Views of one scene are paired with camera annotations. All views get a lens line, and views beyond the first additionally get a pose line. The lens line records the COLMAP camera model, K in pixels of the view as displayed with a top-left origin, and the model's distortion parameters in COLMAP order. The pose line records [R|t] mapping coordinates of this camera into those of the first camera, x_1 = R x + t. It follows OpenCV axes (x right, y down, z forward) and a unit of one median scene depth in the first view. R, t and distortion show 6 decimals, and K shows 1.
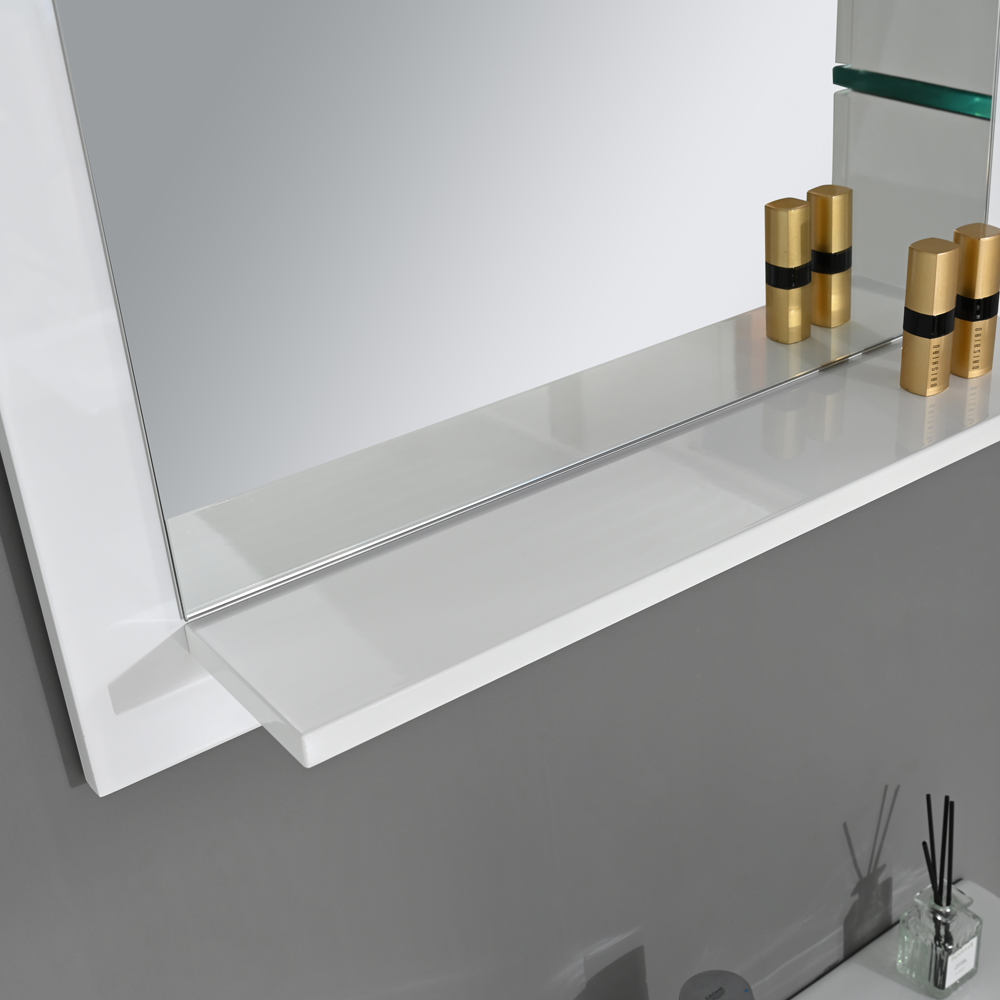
lens RADIAL K [[1459.1, 0, 500.0], [0, 1459.1, 500.0], [0, 0, 1]] dist [-0.000267, 0.056641]
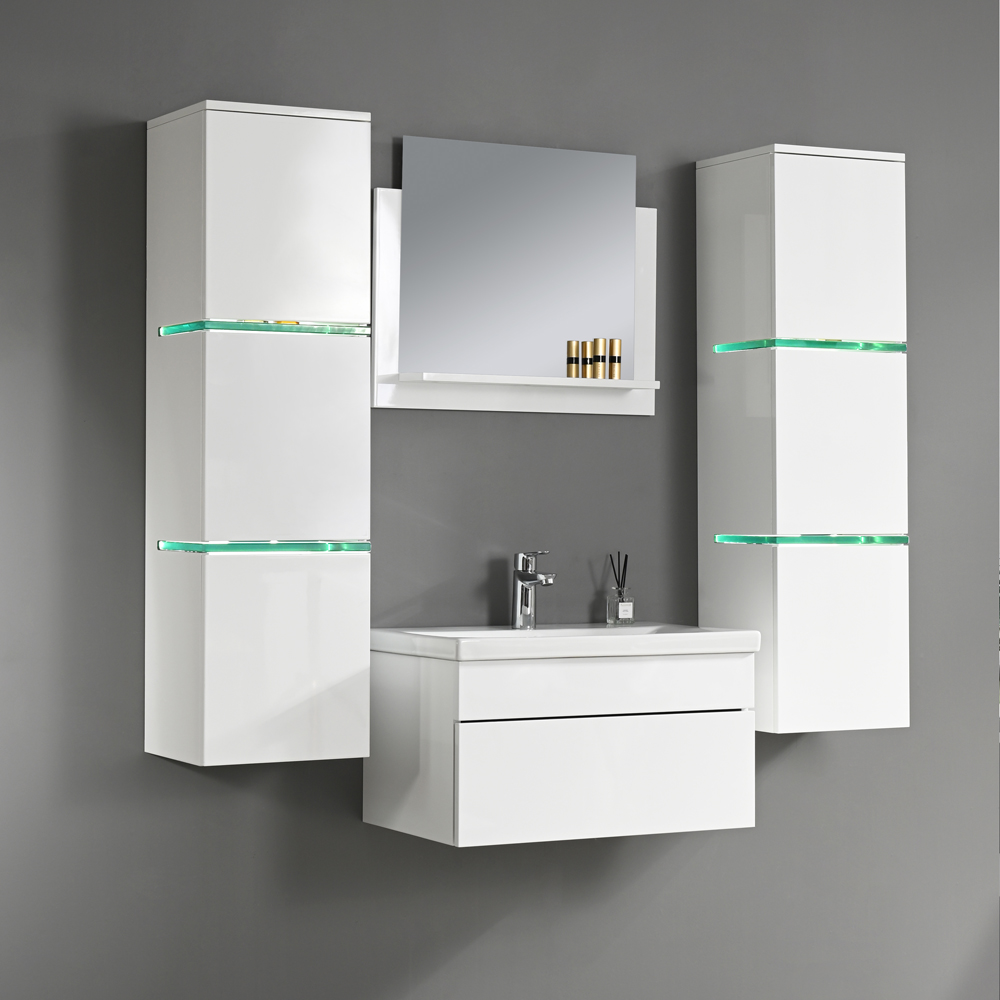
lens RADIAL K [[2259.5, 0, 500.0], [0, 2259.5, 500.0], [0, 0, 1]] dist [-0.631894, 0.015214]
pose [[0.989747, 0.096760, -0.105068, 0.502157], [-0.134409, 0.879841, -0.455865, 2.095902], [0.048333, 0.465313, 0.883825, -2.875227]]
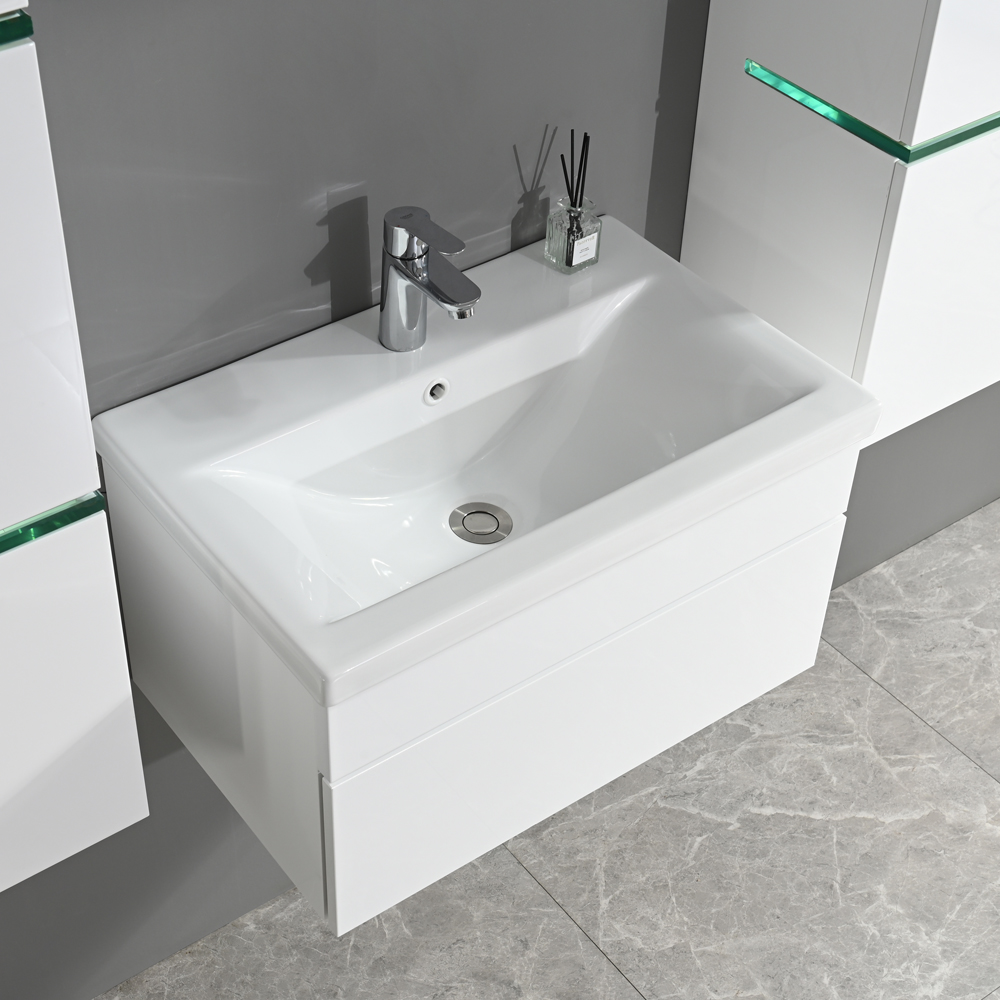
lens RADIAL K [[1779.2, 0, 500.0], [0, 1779.2, 500.0], [0, 0, 1]] dist [-0.012898, -0.019556]
pose [[0.990142, 0.054023, 0.129227, 0.011229], [-0.082810, 0.969890, 0.229032, 0.155260], [-0.112964, -0.237475, 0.964803, -0.772709]]
